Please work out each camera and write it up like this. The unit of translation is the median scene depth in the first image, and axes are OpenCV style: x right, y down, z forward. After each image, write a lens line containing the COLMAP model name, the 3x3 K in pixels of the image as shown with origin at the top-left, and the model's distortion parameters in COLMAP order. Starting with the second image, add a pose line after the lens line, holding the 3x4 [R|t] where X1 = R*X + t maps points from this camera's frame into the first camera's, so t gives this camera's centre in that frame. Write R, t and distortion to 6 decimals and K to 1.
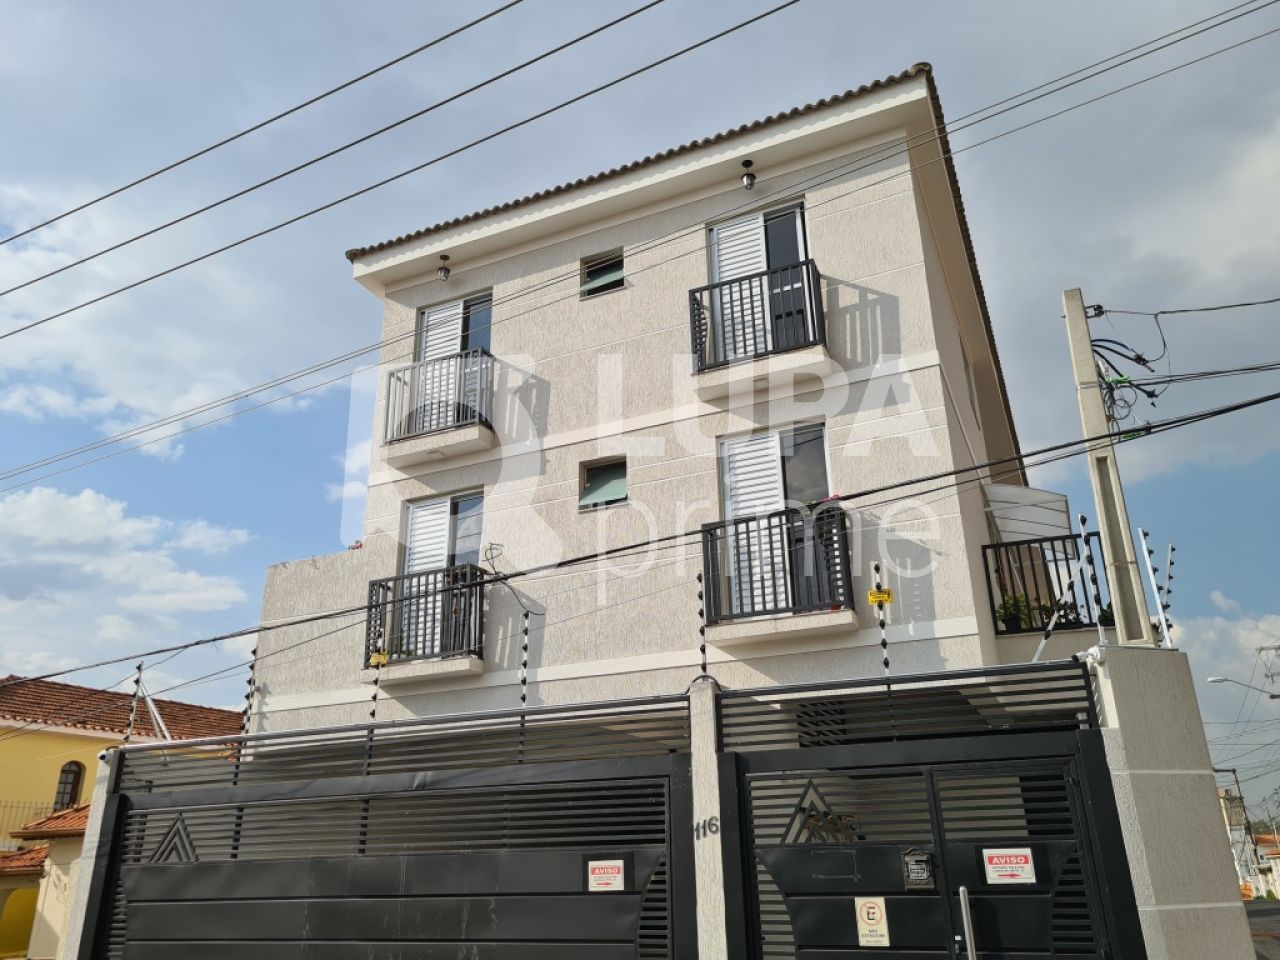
lens RADIAL K [[954.6, 0, 629.5], [0, 954.6, 500.7], [0, 0, 1]] dist [0.065197, -0.039901]
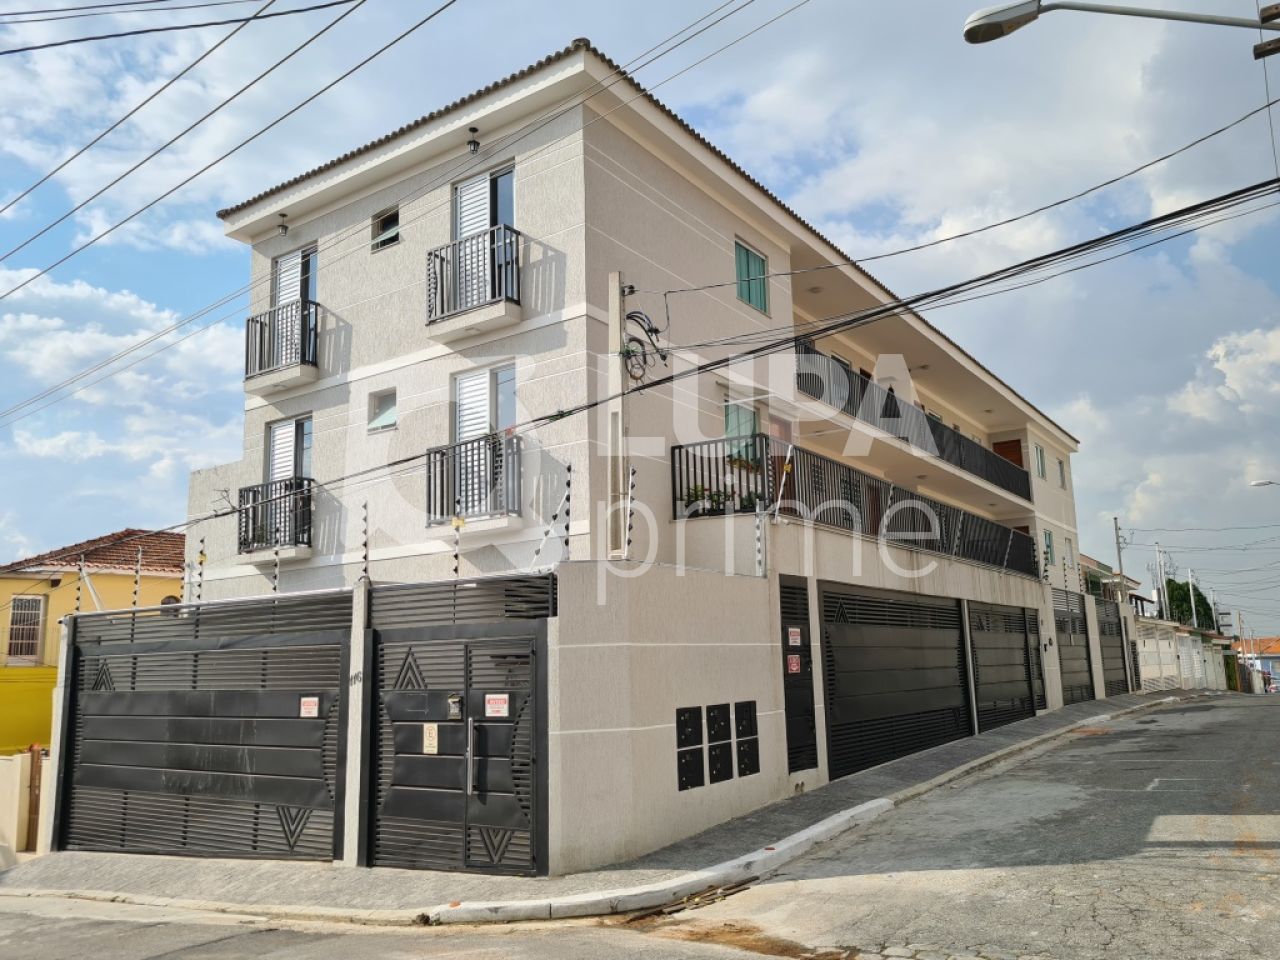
lens RADIAL K [[954.6, 0, 629.5], [0, 954.6, 500.7], [0, 0, 1]] dist [0.065197, -0.039901]
pose [[0.982363, -0.036035, -0.183480, 0.580223], [0.073027, 0.977263, 0.199058, -0.145045], [0.172135, -0.208946, 0.962658, -0.225688]]
